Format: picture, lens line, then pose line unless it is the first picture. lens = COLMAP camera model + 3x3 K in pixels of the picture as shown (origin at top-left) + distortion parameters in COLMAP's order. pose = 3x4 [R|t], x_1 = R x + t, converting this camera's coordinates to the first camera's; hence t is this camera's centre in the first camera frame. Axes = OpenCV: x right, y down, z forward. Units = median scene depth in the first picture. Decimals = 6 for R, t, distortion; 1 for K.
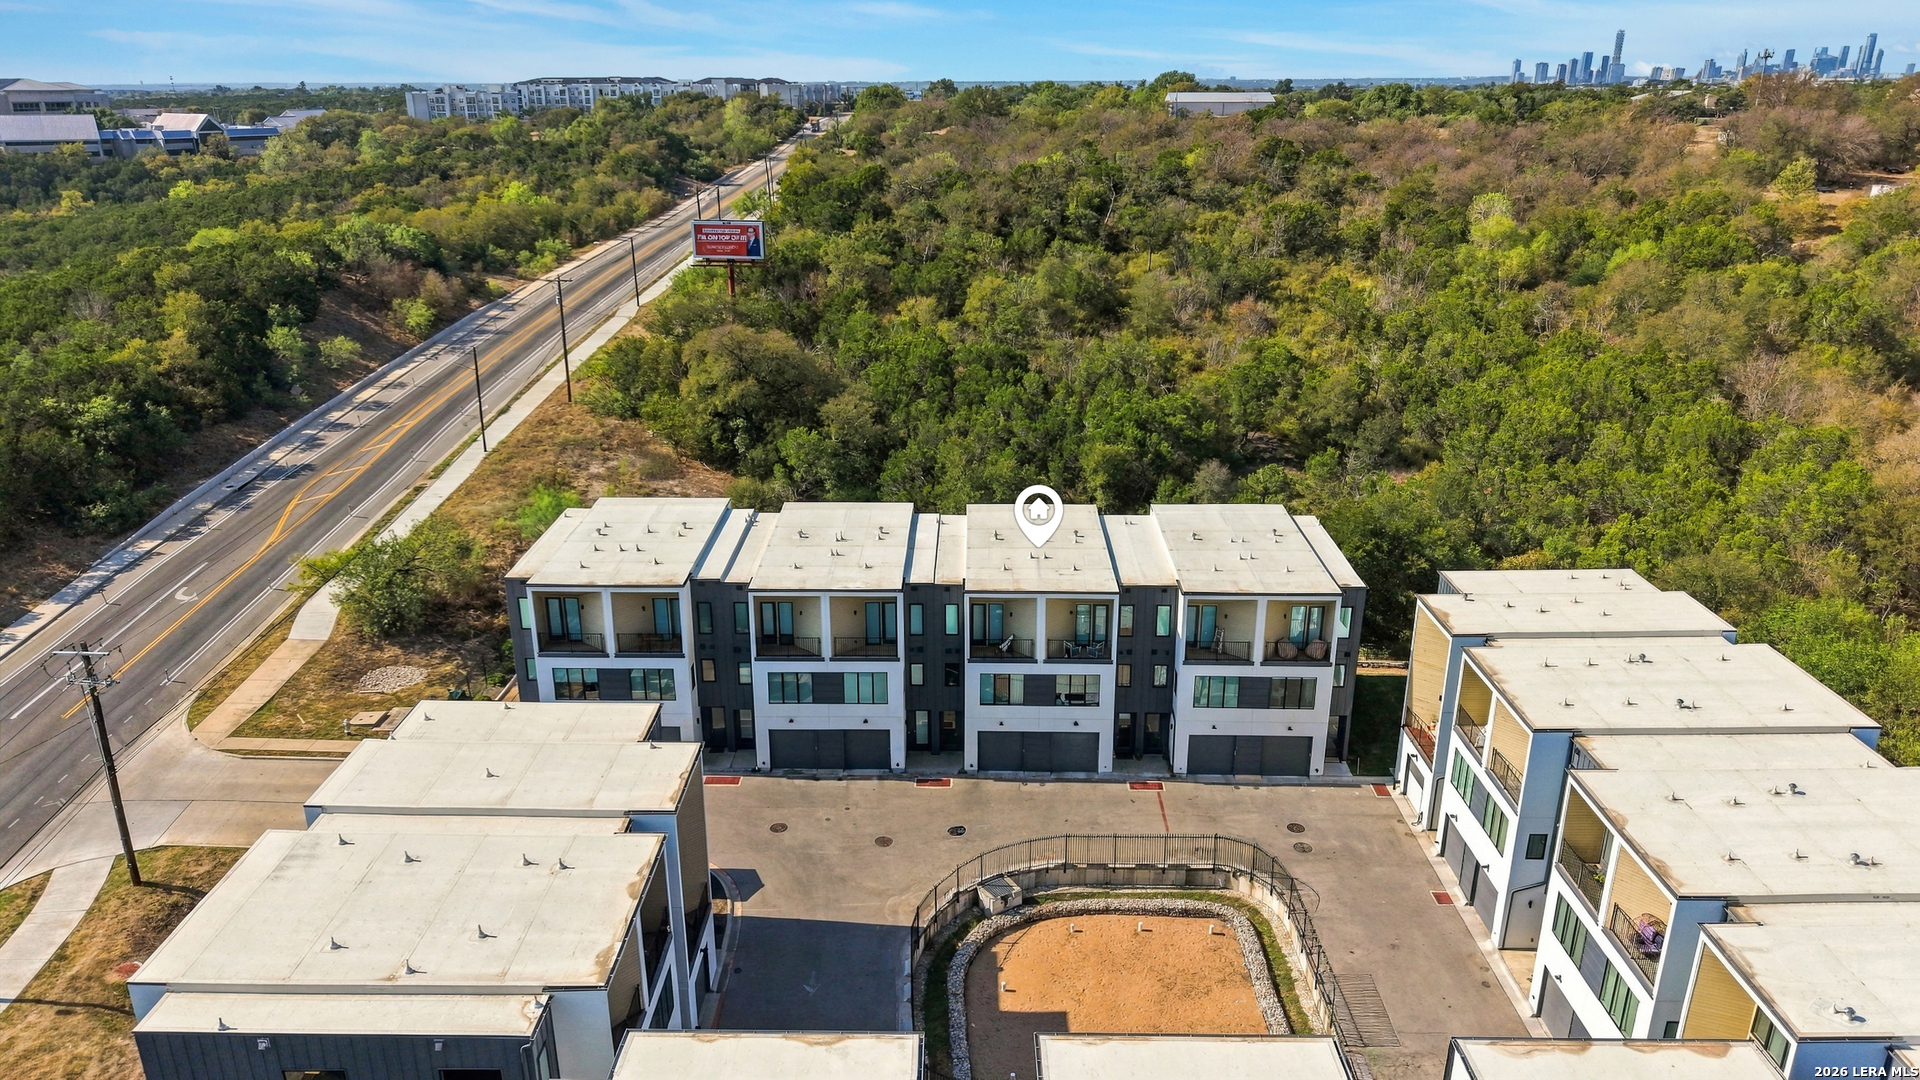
lens RADIAL K [[1278.7, 0, 960.0], [0, 1278.7, 540.0], [0, 0, 1]] dist [0.025681, -0.027893]
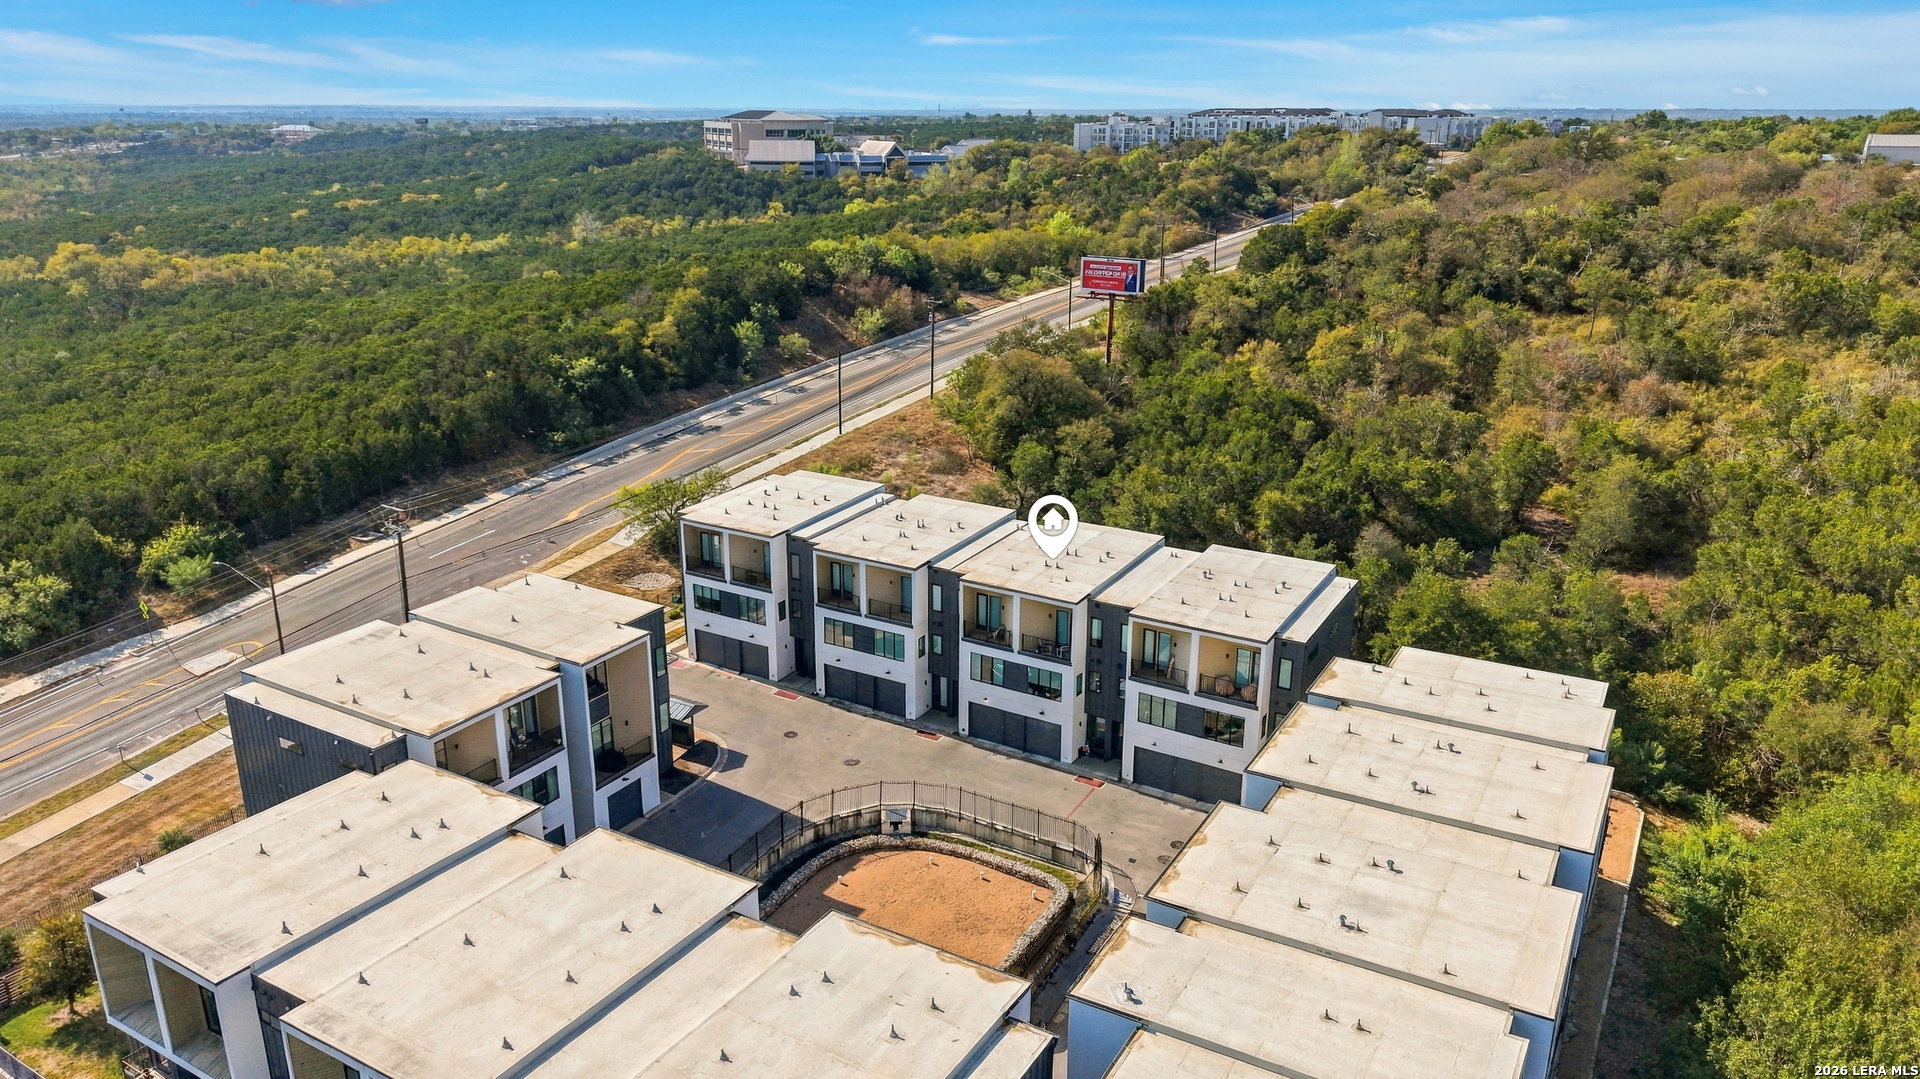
lens RADIAL K [[1285.1, 0, 930.2], [0, 1285.1, 543.3], [0, 0, 1]] dist [0.069331, -0.096404]
pose [[0.869180, 0.162473, -0.467042, 0.361303], [-0.172229, 0.984810, 0.022068, -0.009611], [0.463533, 0.061258, 0.883960, -0.051076]]
